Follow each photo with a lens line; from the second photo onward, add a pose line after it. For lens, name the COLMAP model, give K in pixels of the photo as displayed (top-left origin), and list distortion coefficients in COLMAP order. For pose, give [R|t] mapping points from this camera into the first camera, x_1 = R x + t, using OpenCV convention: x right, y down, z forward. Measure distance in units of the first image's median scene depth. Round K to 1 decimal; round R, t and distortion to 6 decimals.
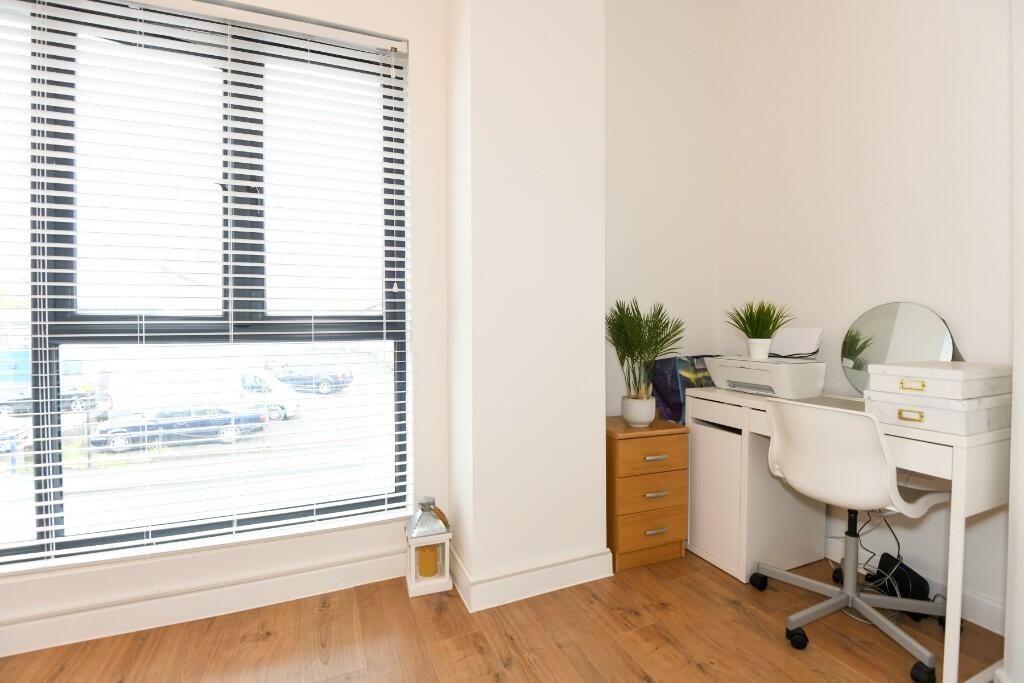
lens RADIAL K [[472.2, 0, 537.2], [0, 472.2, 338.8], [0, 0, 1]] dist [-0.023682, -0.002231]
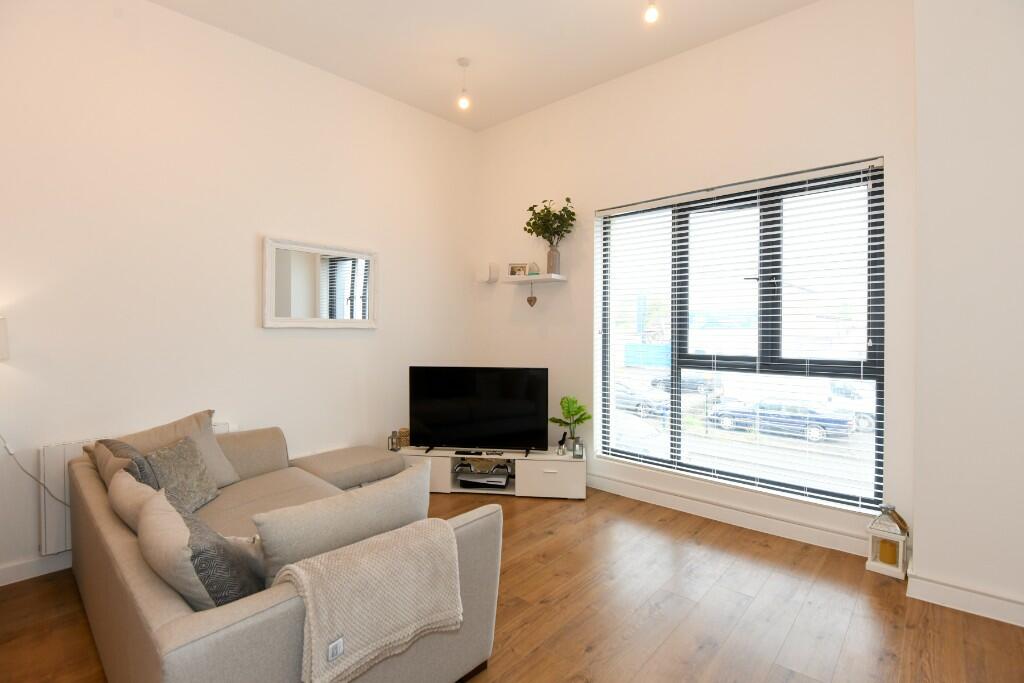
lens RADIAL K [[469.7, 0, 497.2], [0, 469.7, 328.0], [0, 0, 1]] dist [-0.000611, -0.000511]
pose [[0.364297, -0.000585, -0.931283, 0.561739], [-0.017356, 0.999822, -0.007417, -0.124655], [0.931121, 0.018865, 0.364222, -0.490462]]
